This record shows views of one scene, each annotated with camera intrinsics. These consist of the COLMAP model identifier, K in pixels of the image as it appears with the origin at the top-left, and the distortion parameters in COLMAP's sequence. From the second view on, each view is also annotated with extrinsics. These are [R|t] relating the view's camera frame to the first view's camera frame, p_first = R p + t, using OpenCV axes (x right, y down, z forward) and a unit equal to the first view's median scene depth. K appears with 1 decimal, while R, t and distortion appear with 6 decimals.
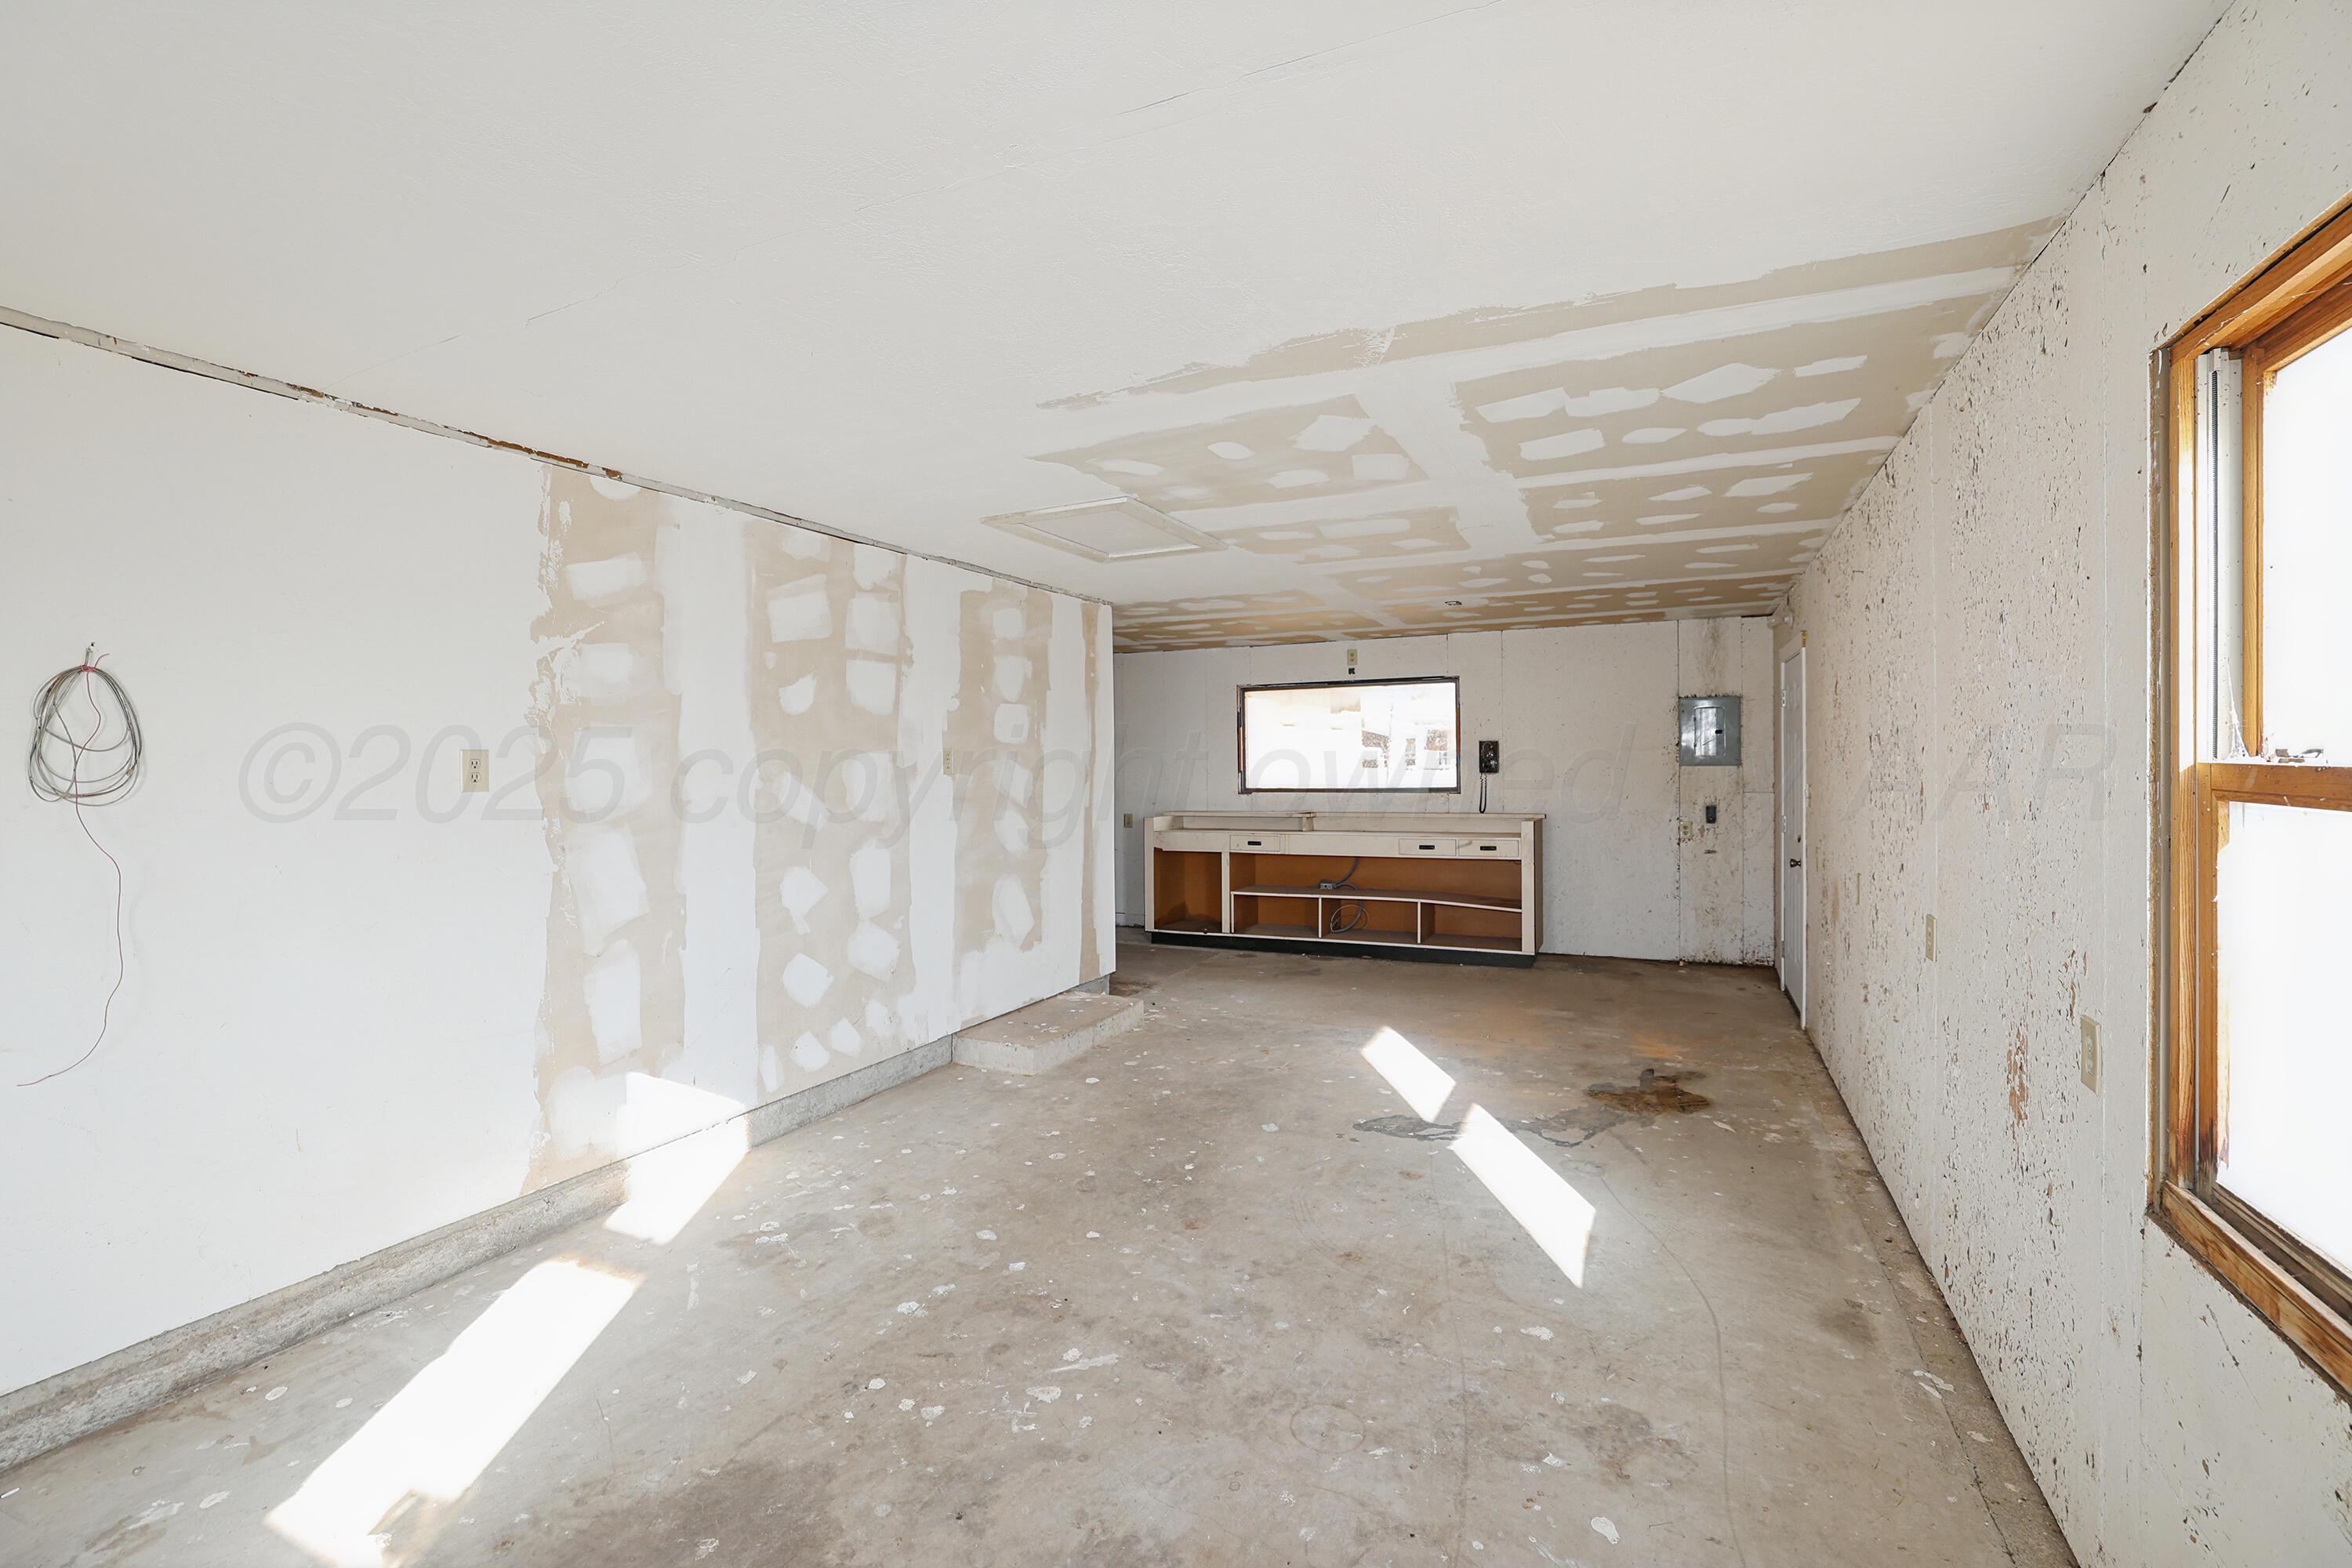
lens RADIAL K [[1034.8, 0, 1166.6], [0, 1034.8, 757.2], [0, 0, 1]] dist [-0.045947, 0.019097]
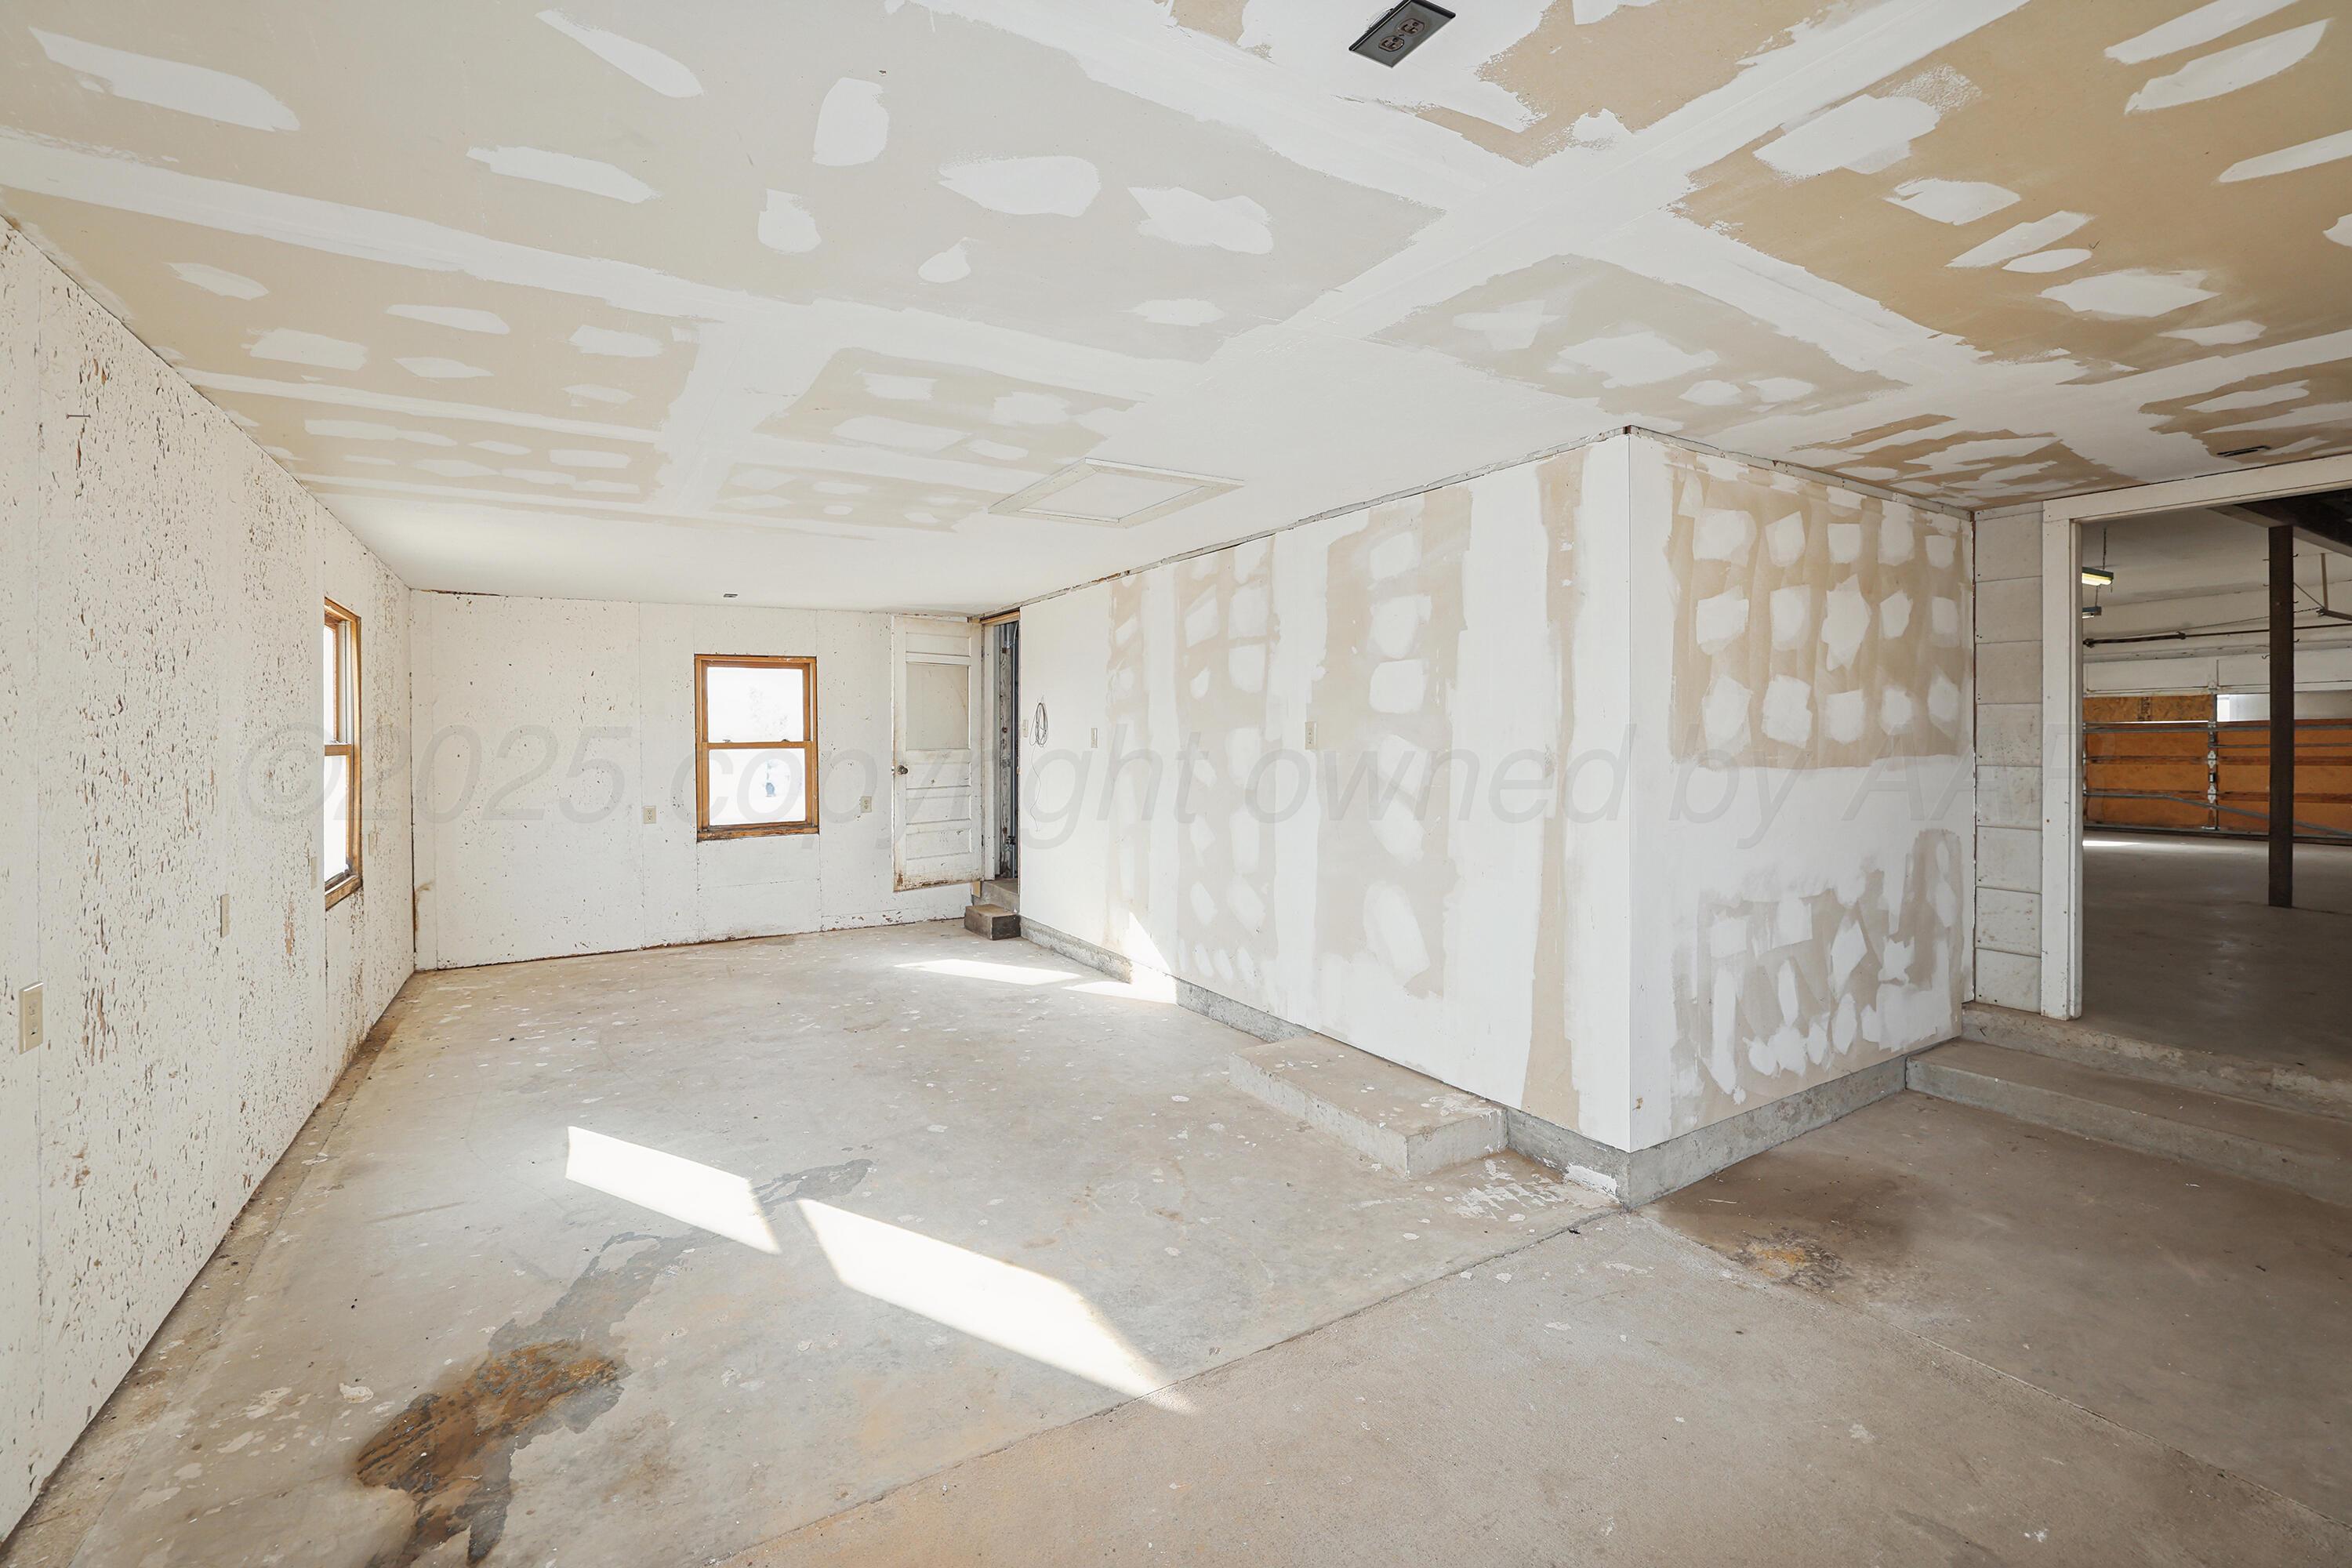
lens RADIAL K [[1045.3, 0, 1170.3], [0, 1045.3, 723.7], [0, 0, 1]] dist [-0.045166, 0.018513]
pose [[-0.556502, 0.003936, -0.830837, 0.728292], [0.010291, 0.999945, -0.002155, -0.006790], [0.830783, -0.009750, -0.556511, 1.616673]]
